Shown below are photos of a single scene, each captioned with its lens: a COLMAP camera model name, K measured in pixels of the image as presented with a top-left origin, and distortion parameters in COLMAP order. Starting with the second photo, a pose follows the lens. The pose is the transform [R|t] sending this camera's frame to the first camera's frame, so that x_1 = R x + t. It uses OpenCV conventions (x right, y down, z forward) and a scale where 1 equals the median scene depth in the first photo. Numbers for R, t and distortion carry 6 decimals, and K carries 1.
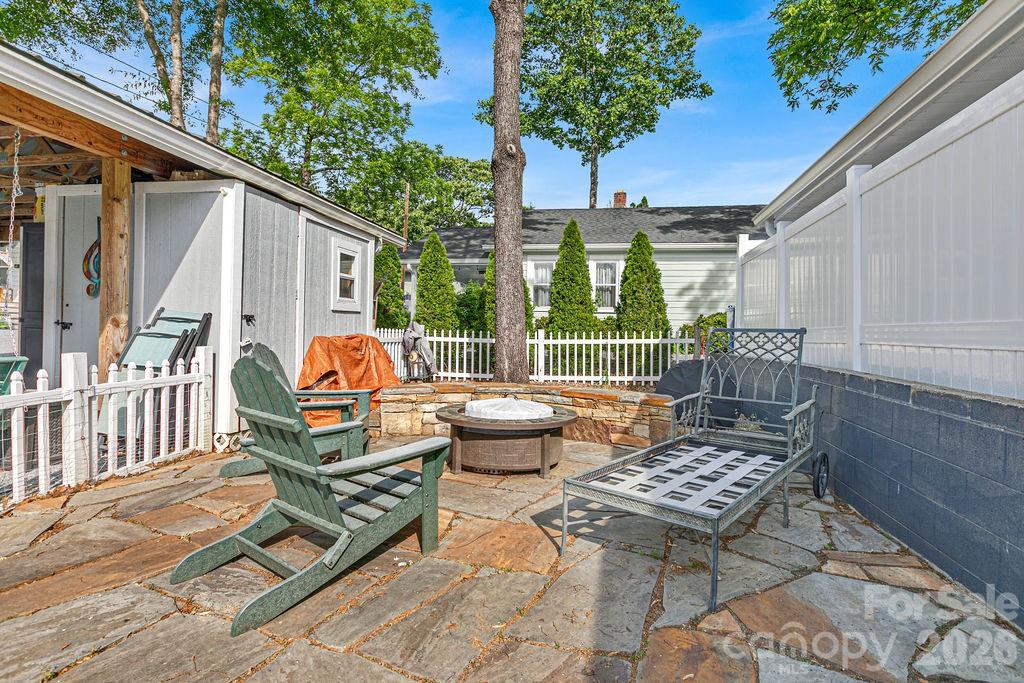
lens RADIAL K [[598.3, 0, 512.0], [0, 598.3, 341.5], [0, 0, 1]] dist [0.002513, 0.000268]
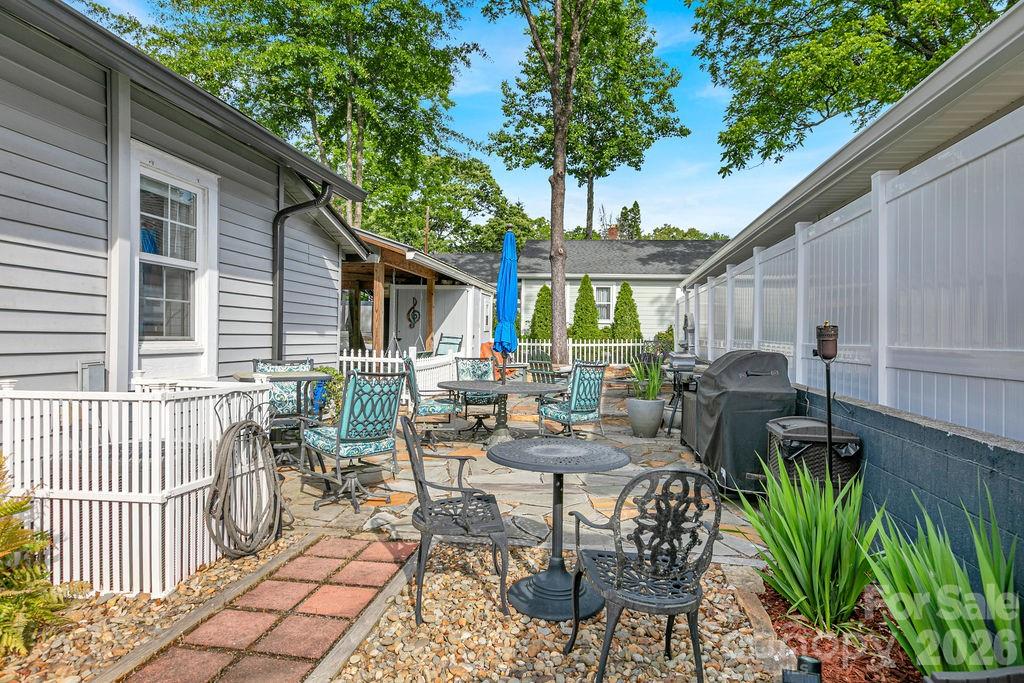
lens RADIAL K [[598.3, 0, 512.0], [0, 598.3, 341.5], [0, 0, 1]] dist [0.002513, 0.000268]
pose [[0.999921, -0.003552, 0.012091, -0.141015], [0.003587, 0.999989, -0.002903, -0.005111], [-0.012081, 0.002946, 0.999923, -0.757115]]
